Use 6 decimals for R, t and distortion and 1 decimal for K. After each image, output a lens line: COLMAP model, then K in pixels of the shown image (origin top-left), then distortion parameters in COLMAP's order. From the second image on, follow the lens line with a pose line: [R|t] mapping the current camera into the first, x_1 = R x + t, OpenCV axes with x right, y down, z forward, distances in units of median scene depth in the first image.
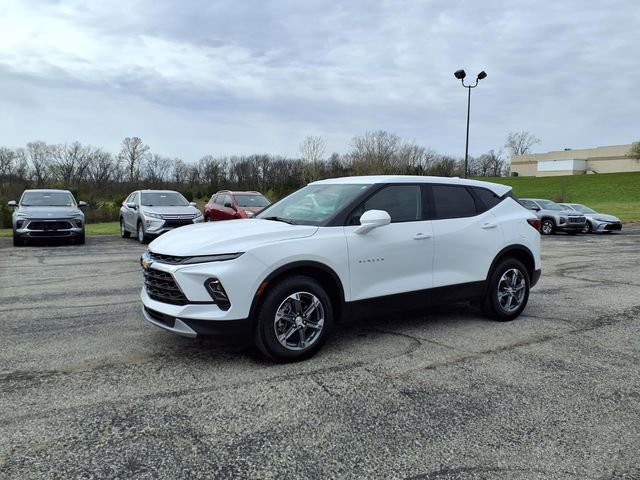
lens RADIAL K [[513.0, 0, 316.9], [0, 513.0, 242.6], [0, 0, 1]] dist [0.043008, -0.046287]
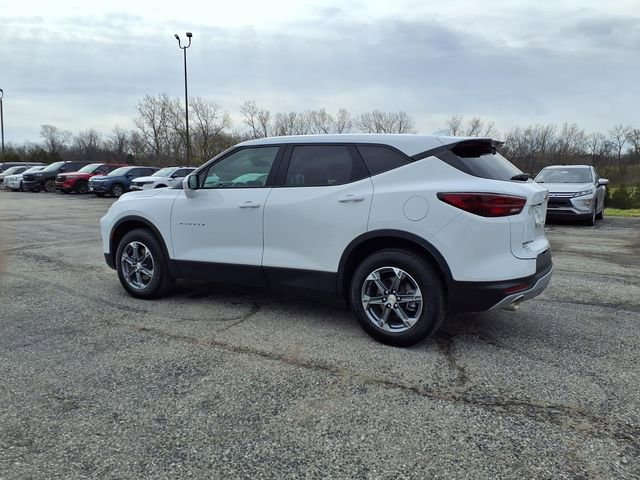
lens RADIAL K [[513.0, 0, 318.2], [0, 513.0, 244.9], [0, 0, 1]] dist [0.043008, -0.046287]
pose [[0.437473, 0.113201, -0.892078, 0.863575], [-0.078220, 0.993075, 0.087658, -0.024596], [0.895823, 0.031431, 0.443298, 0.588533]]
